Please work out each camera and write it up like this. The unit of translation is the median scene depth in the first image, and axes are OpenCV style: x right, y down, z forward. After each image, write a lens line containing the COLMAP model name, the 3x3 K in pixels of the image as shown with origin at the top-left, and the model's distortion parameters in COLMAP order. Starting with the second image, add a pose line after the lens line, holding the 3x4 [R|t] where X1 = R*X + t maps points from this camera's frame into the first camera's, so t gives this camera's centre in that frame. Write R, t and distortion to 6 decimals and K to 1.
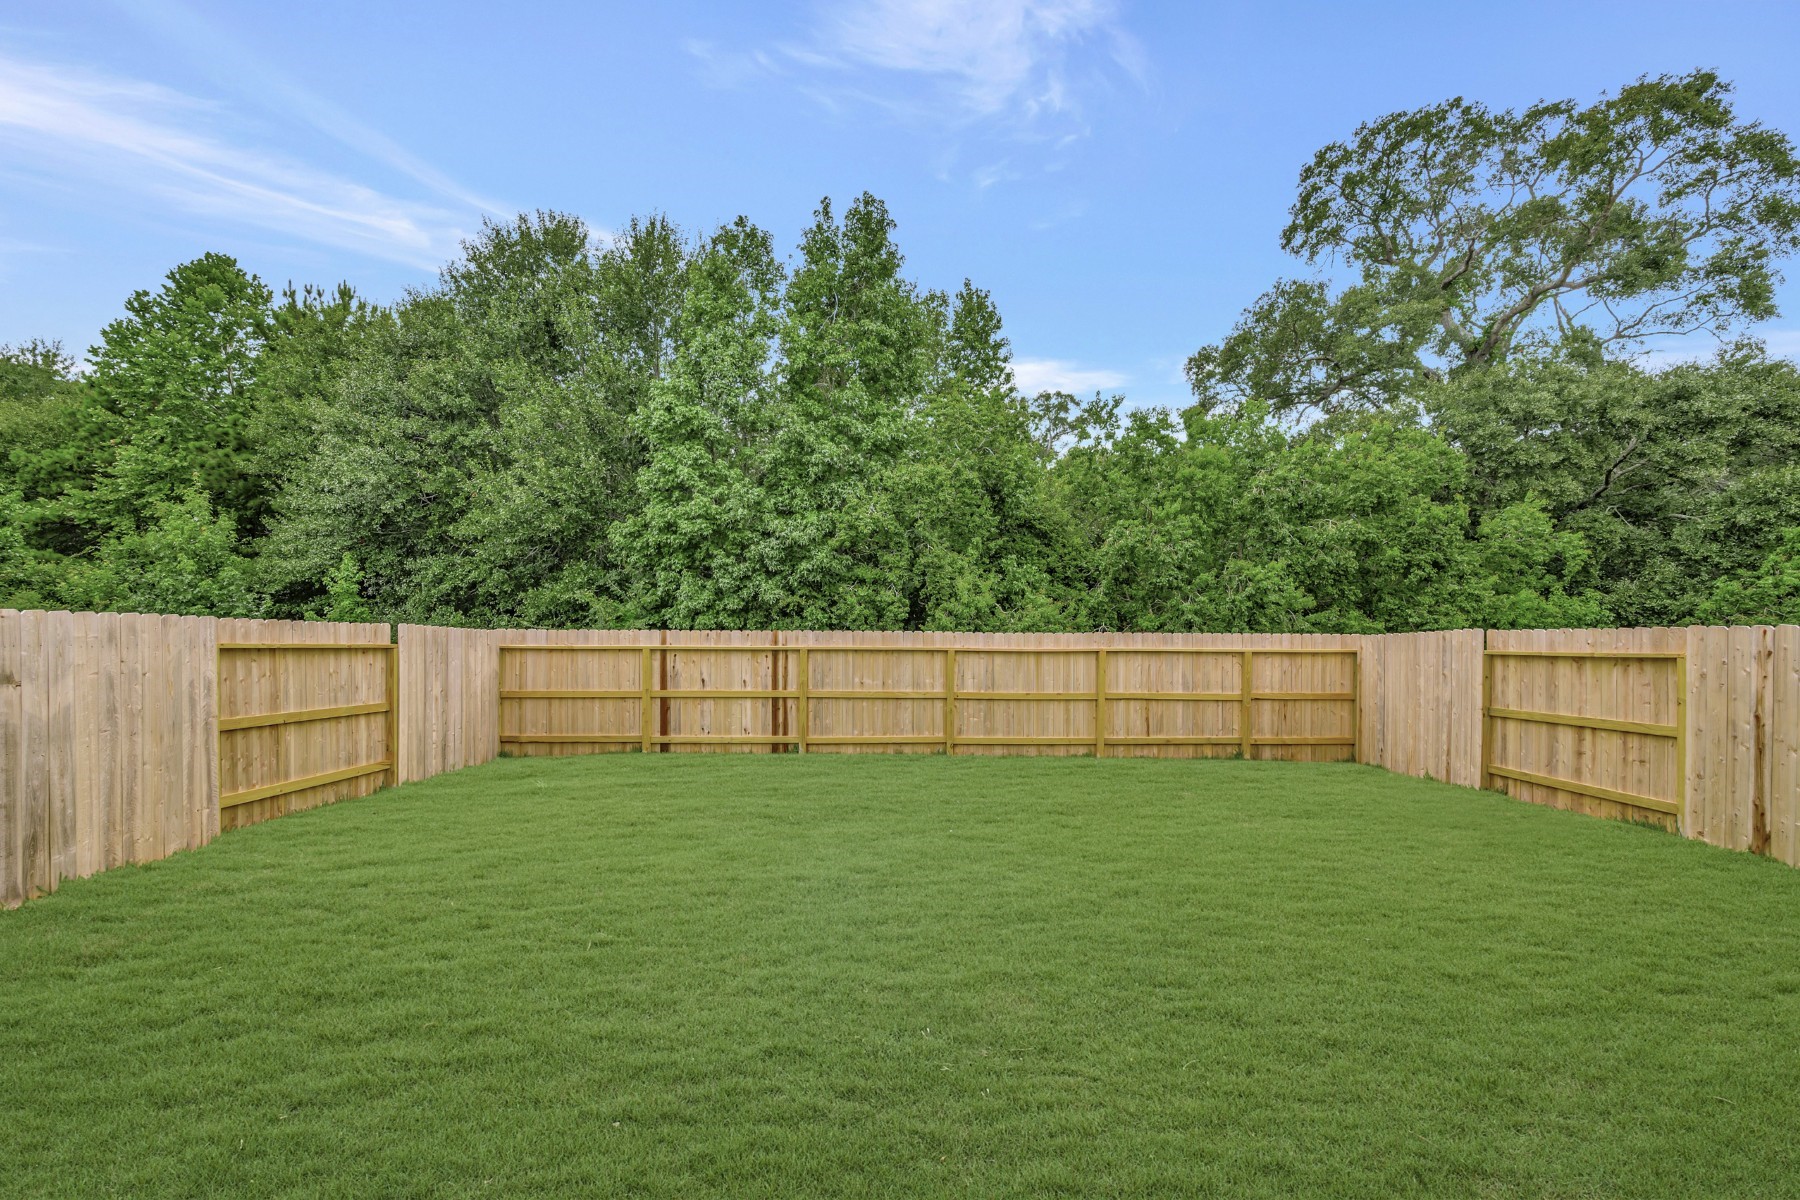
lens RADIAL K [[708.7, 0, 906.0], [0, 708.7, 591.5], [0, 0, 1]] dist [0.000079, 0.000223]
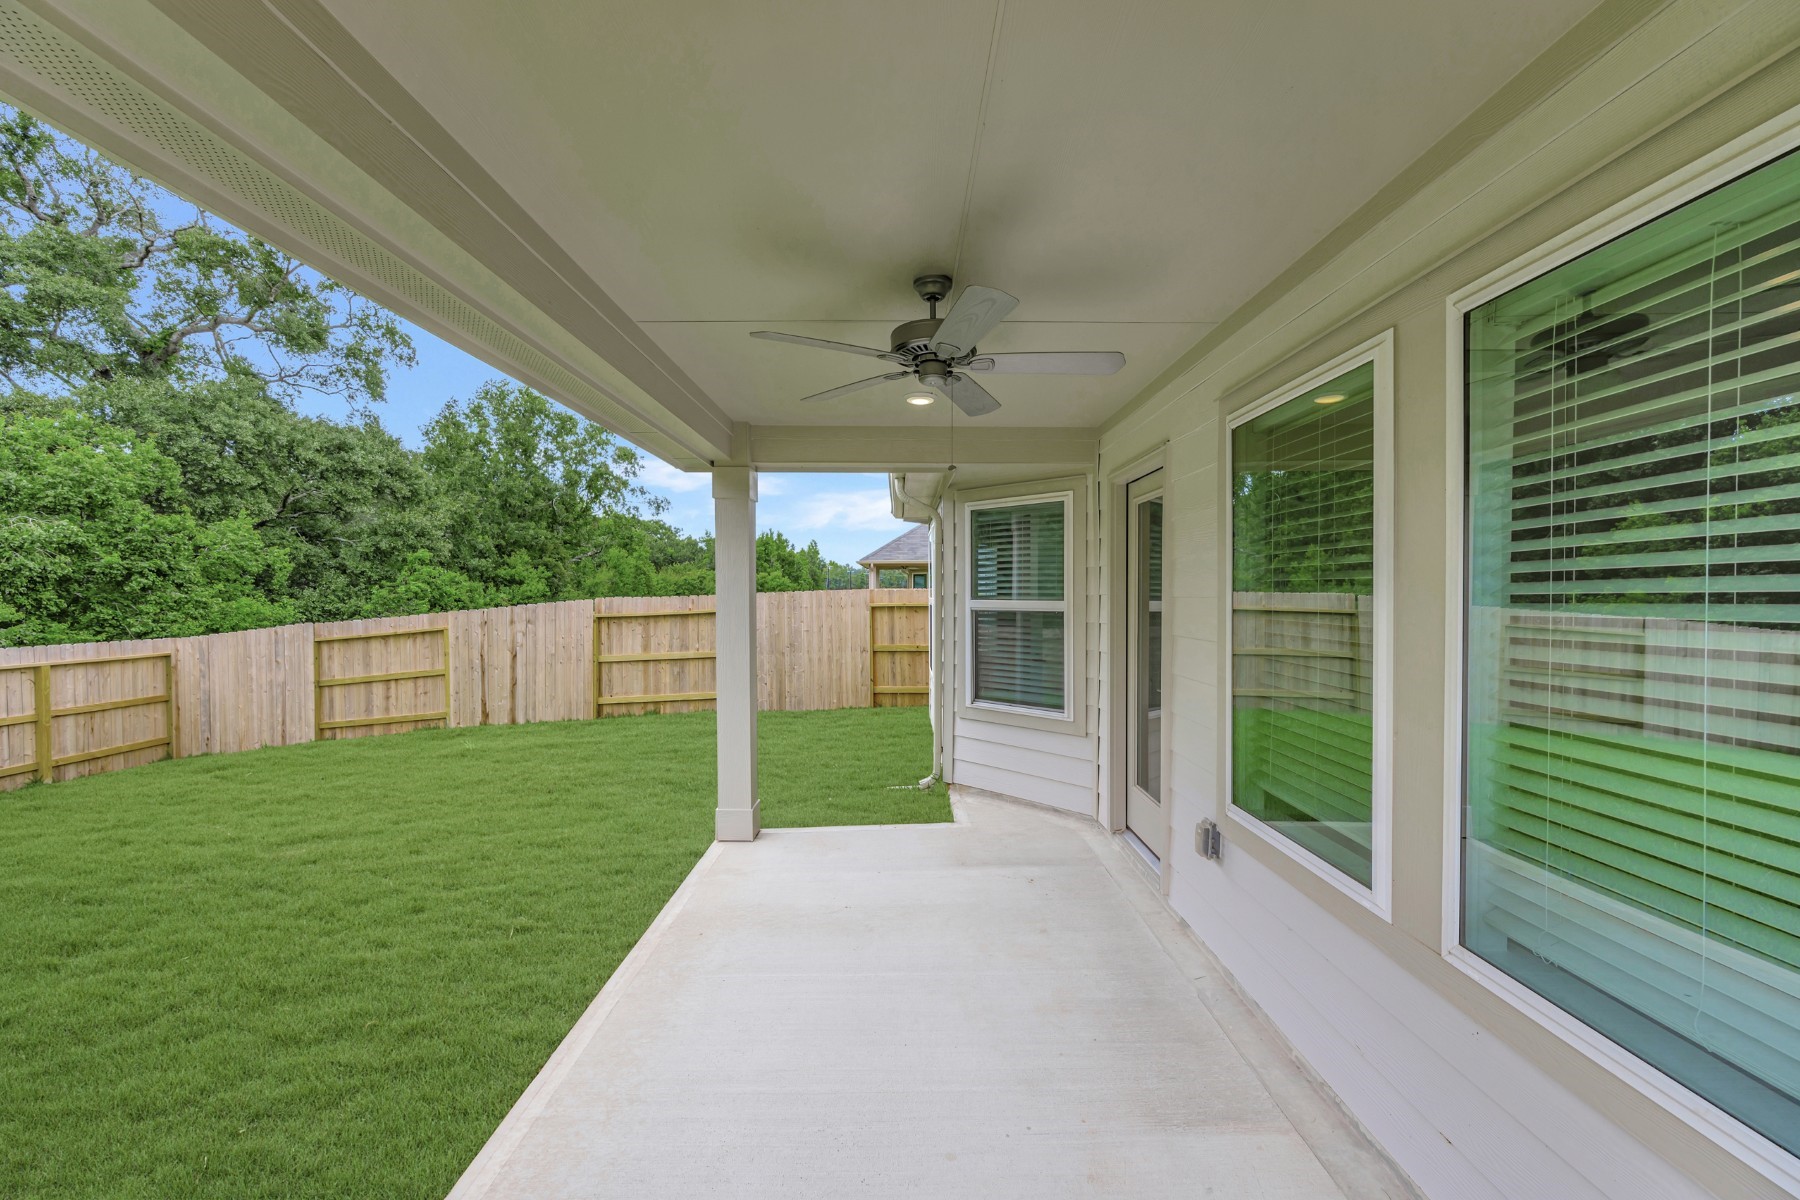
lens RADIAL K [[708.7, 0, 906.0], [0, 708.7, 591.5], [0, 0, 1]] dist [0.000079, 0.000223]
pose [[0.015107, -0.004086, 0.999878, -0.301853], [0.018896, 0.999814, 0.003800, 0.005893], [-0.999707, 0.018837, 0.015181, -0.085071]]
